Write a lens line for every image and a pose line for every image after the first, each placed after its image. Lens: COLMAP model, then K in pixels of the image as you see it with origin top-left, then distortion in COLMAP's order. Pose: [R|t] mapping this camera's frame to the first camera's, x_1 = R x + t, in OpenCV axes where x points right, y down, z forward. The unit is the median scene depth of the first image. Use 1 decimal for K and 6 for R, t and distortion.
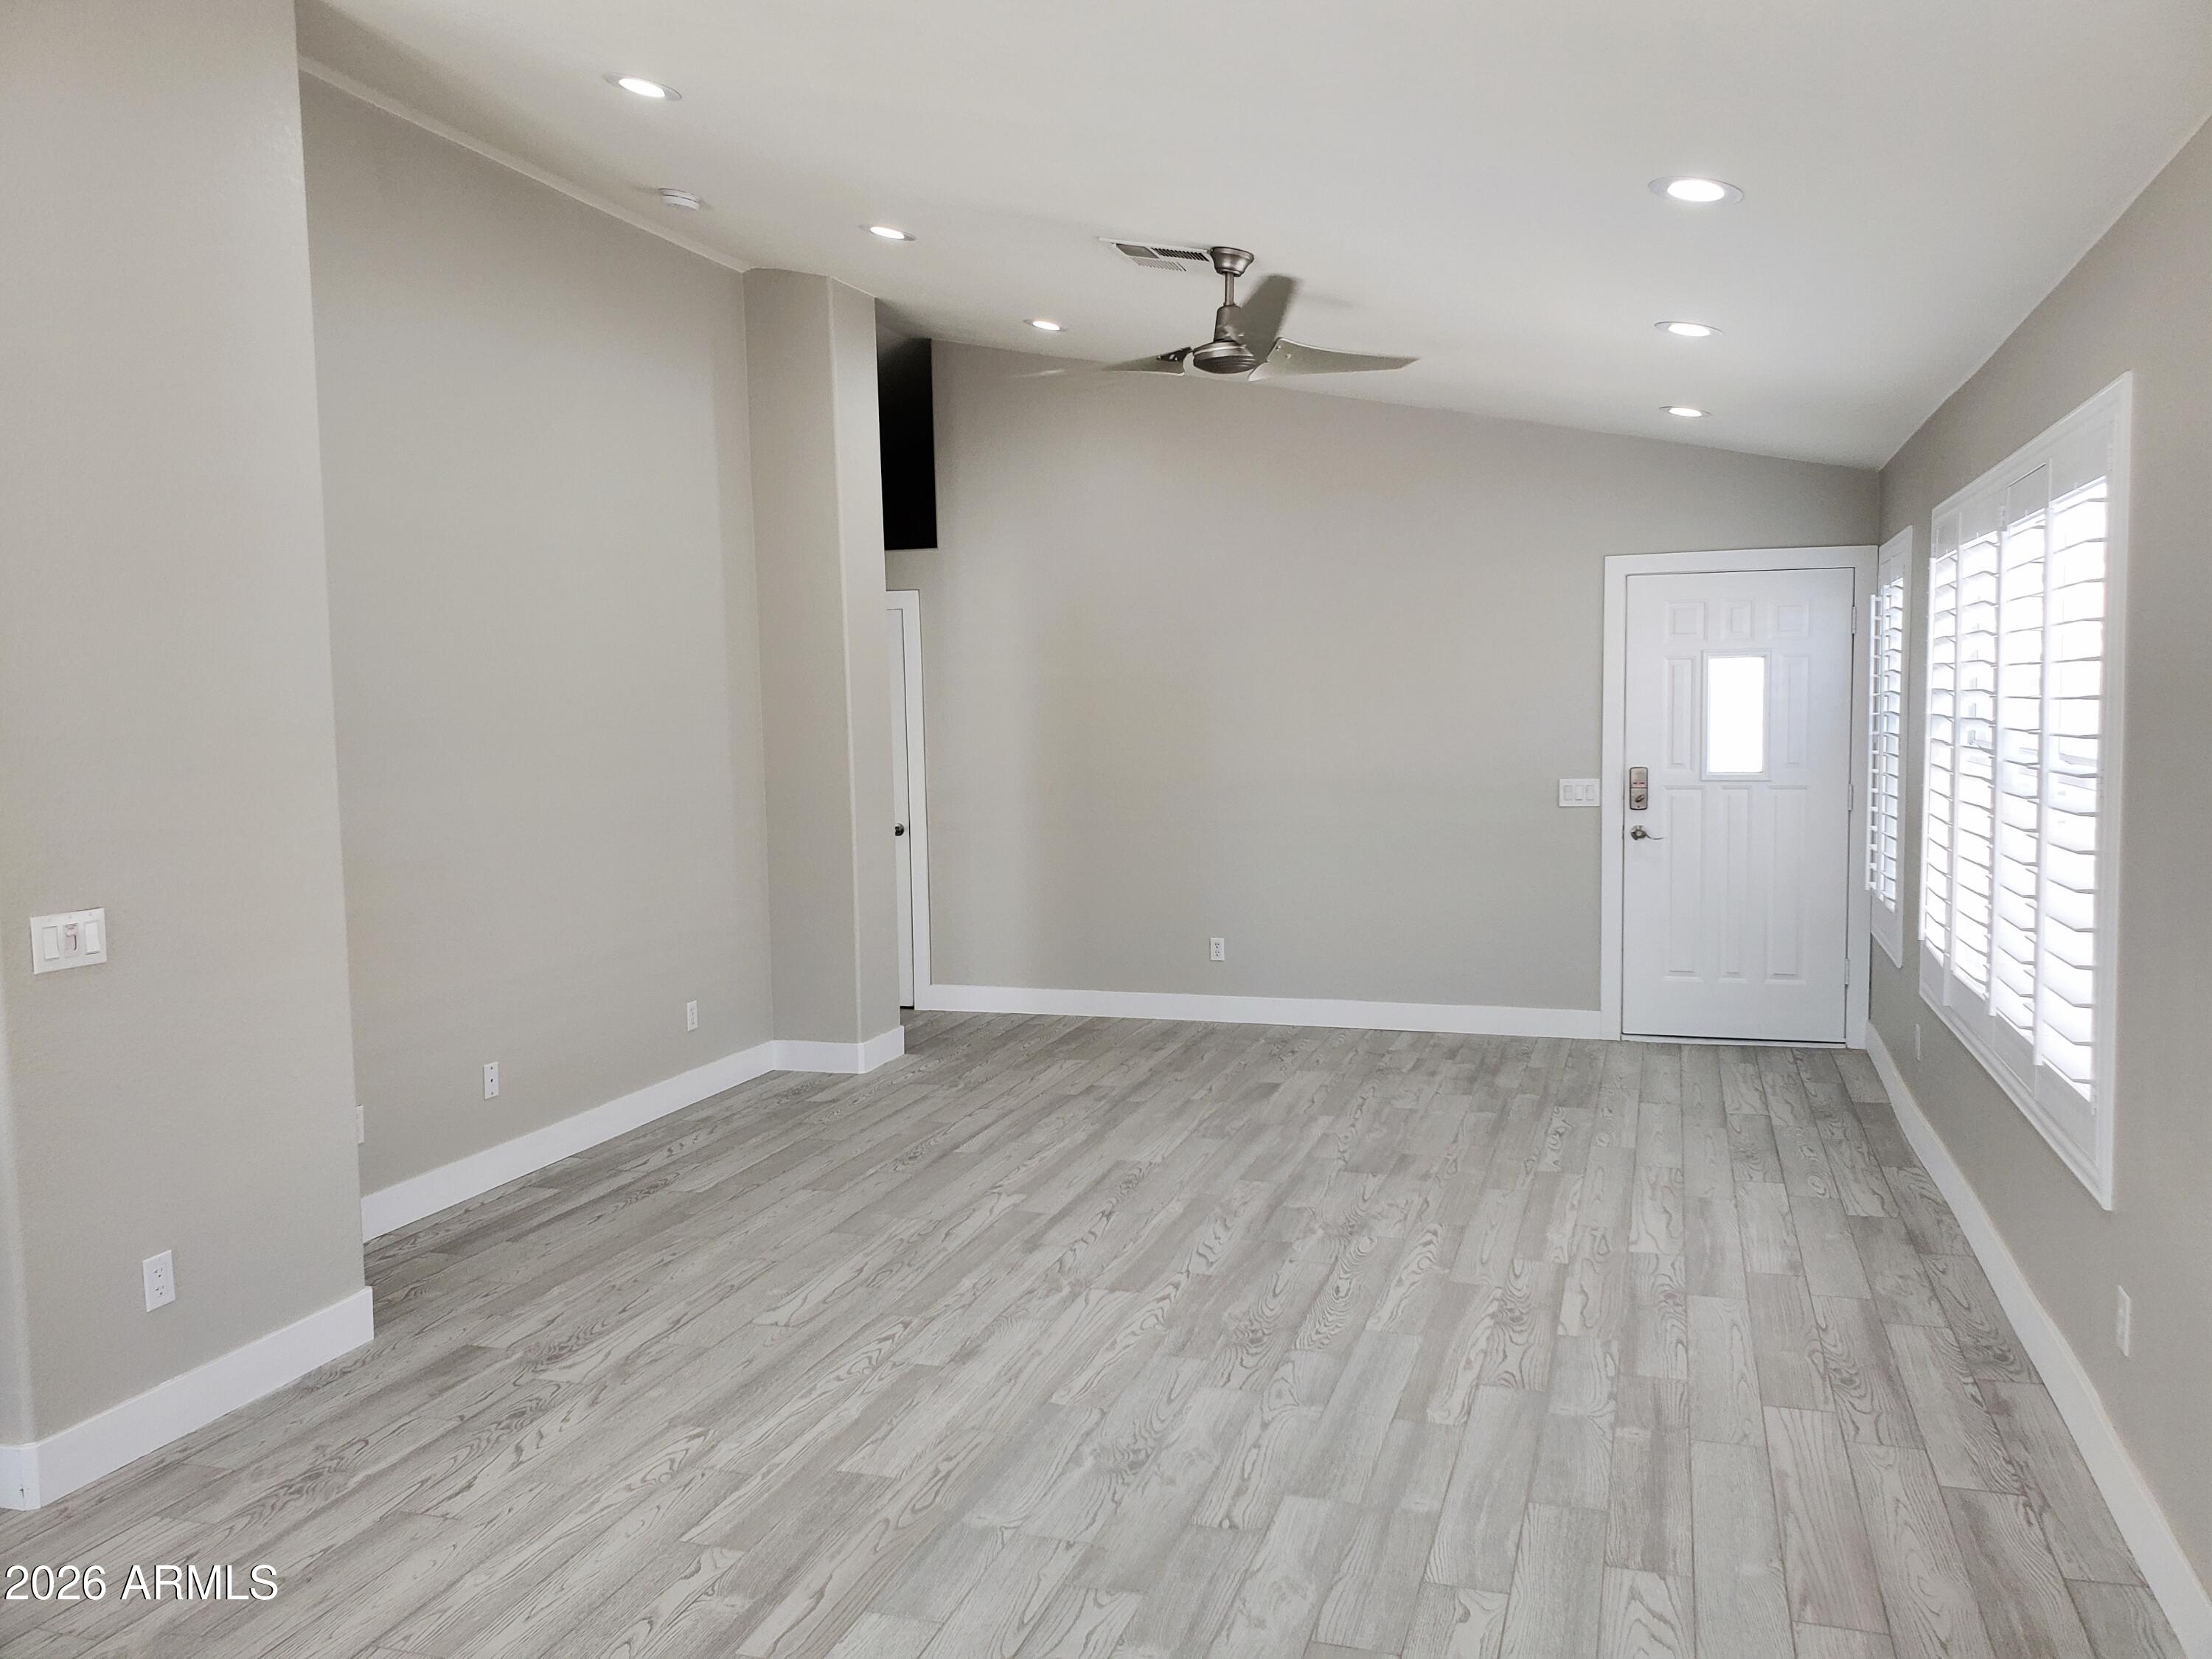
lens RADIAL K [[1729.5, 0, 1106.0], [0, 1729.5, 829.5], [0, 0, 1]] dist [0.035745, -0.000402]
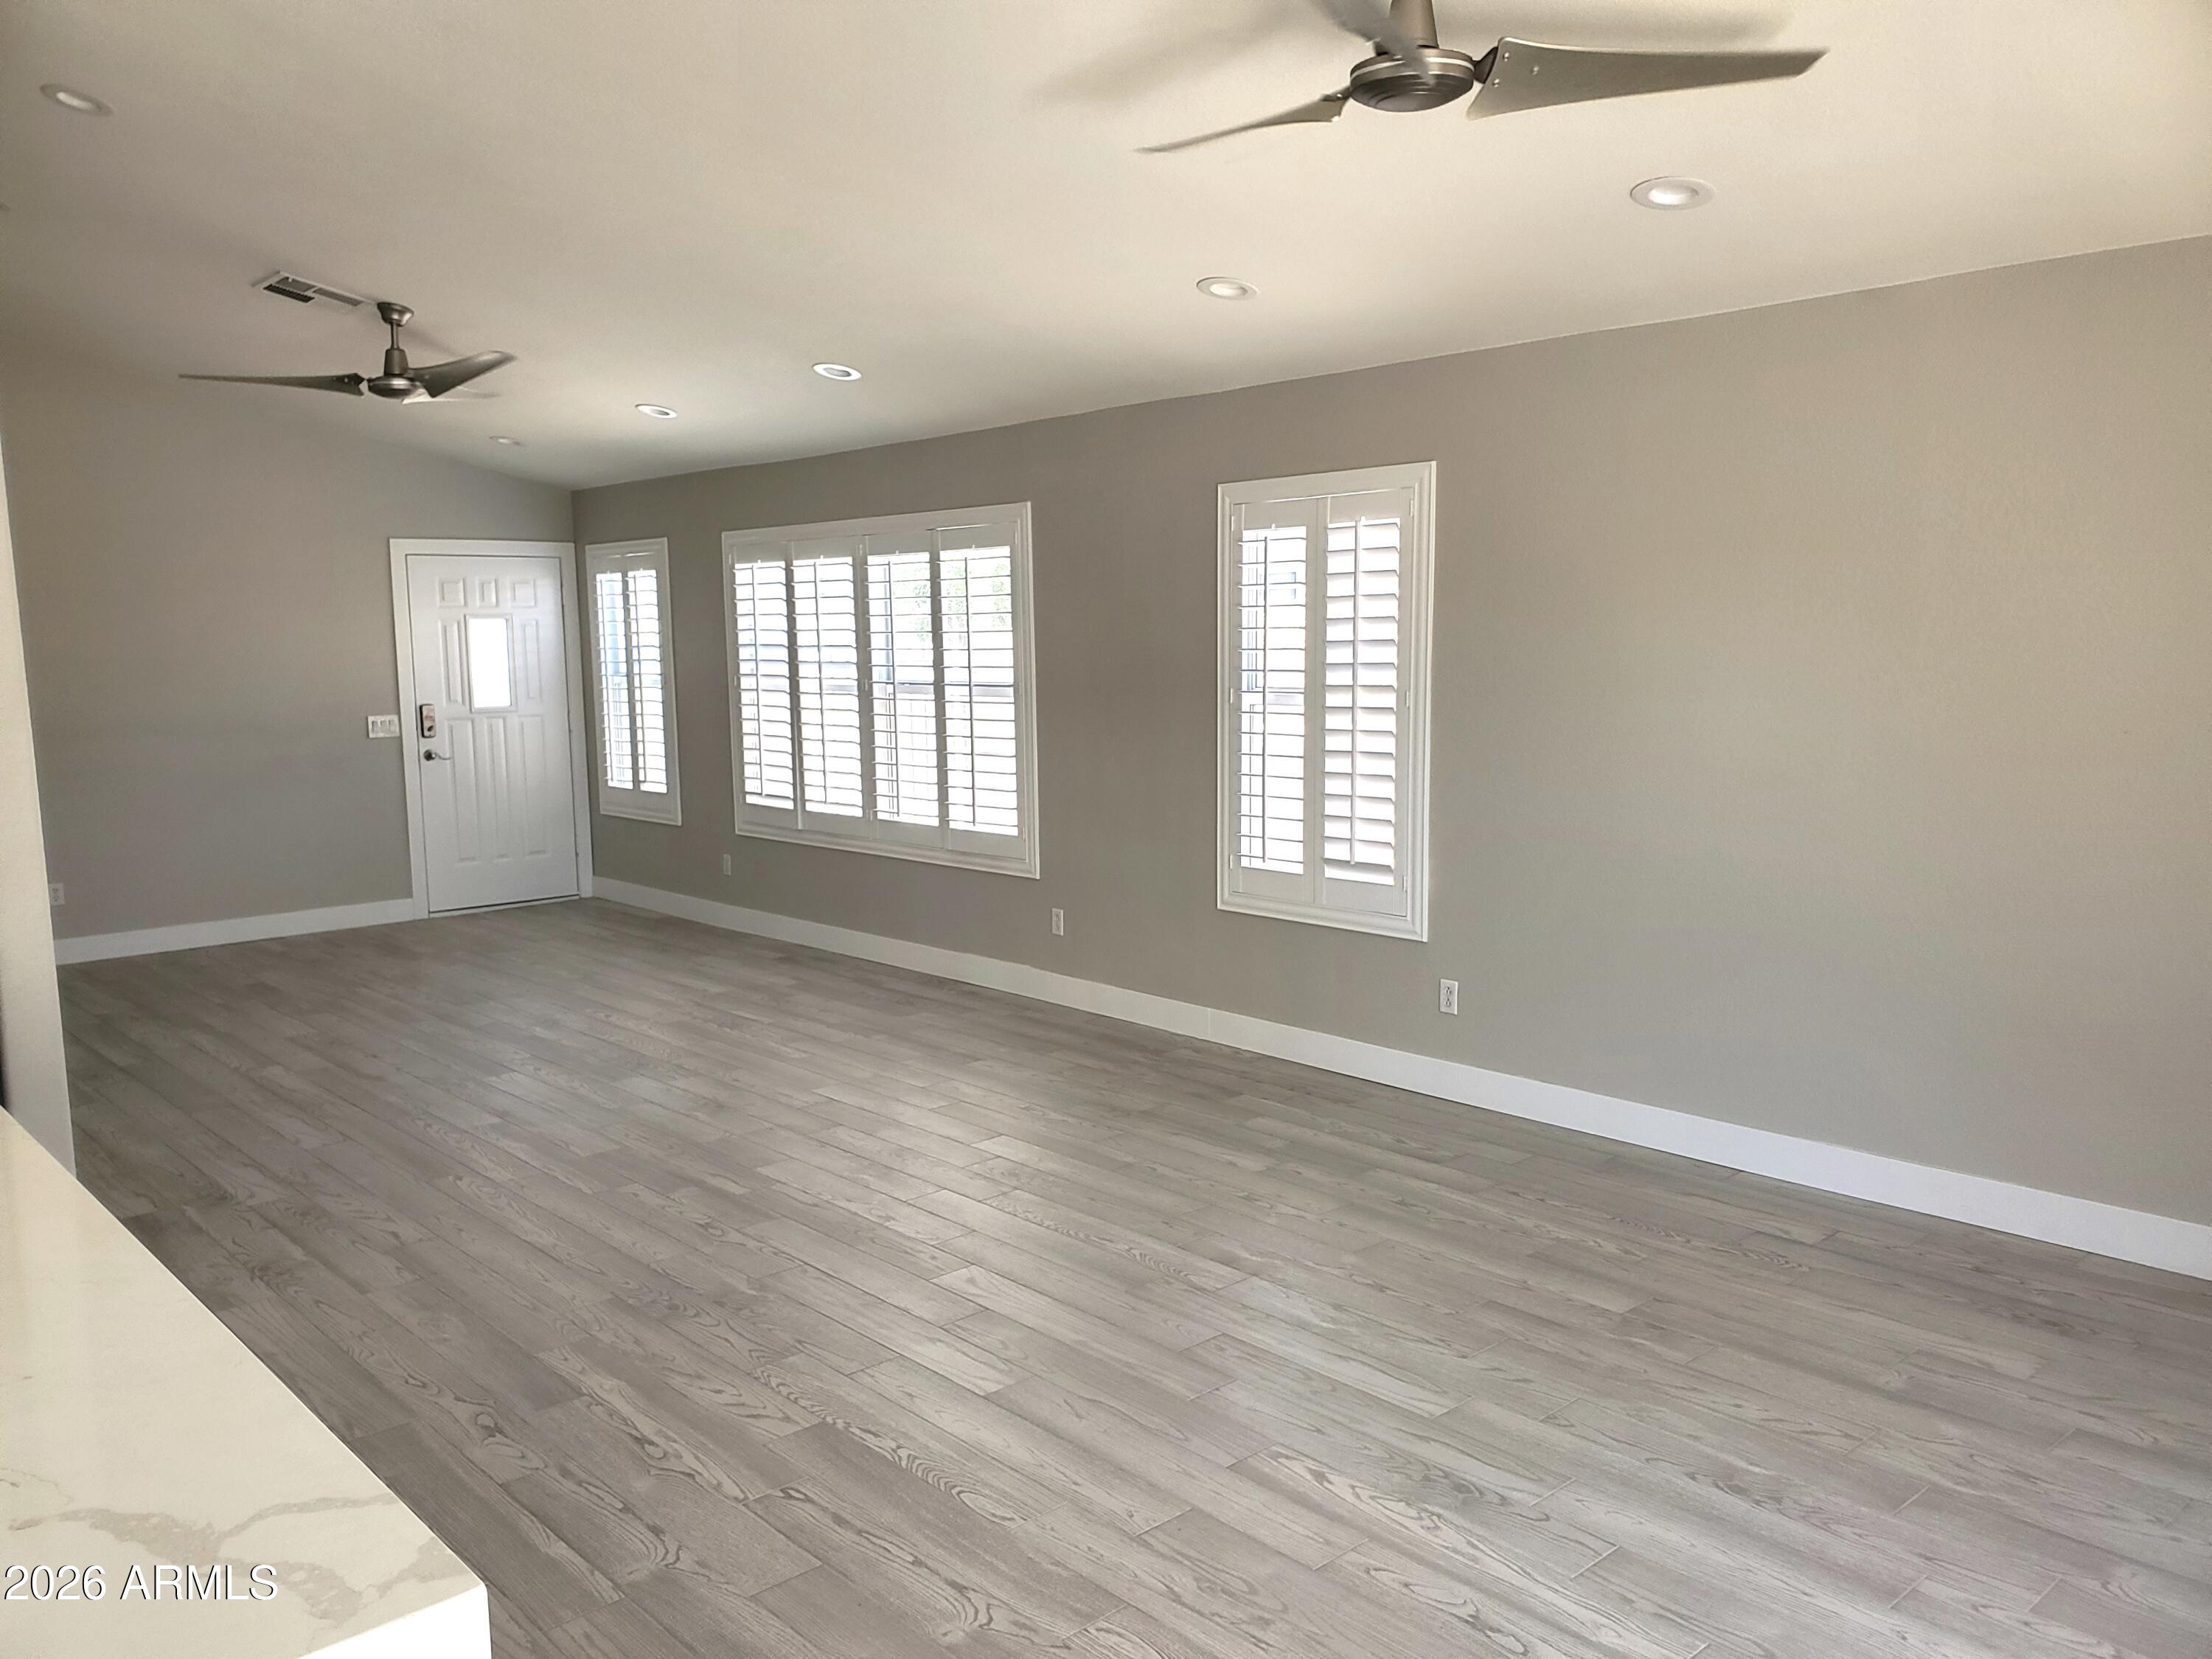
lens RADIAL K [[1729.5, 0, 1106.0], [0, 1729.5, 829.5], [0, 0, 1]] dist [0.035745, -0.000402]
pose [[0.489473, -0.093323, 0.867010, -0.919520], [0.071318, 0.995210, 0.066860, 0.010372], [-0.869097, 0.029107, 0.493784, -0.117866]]
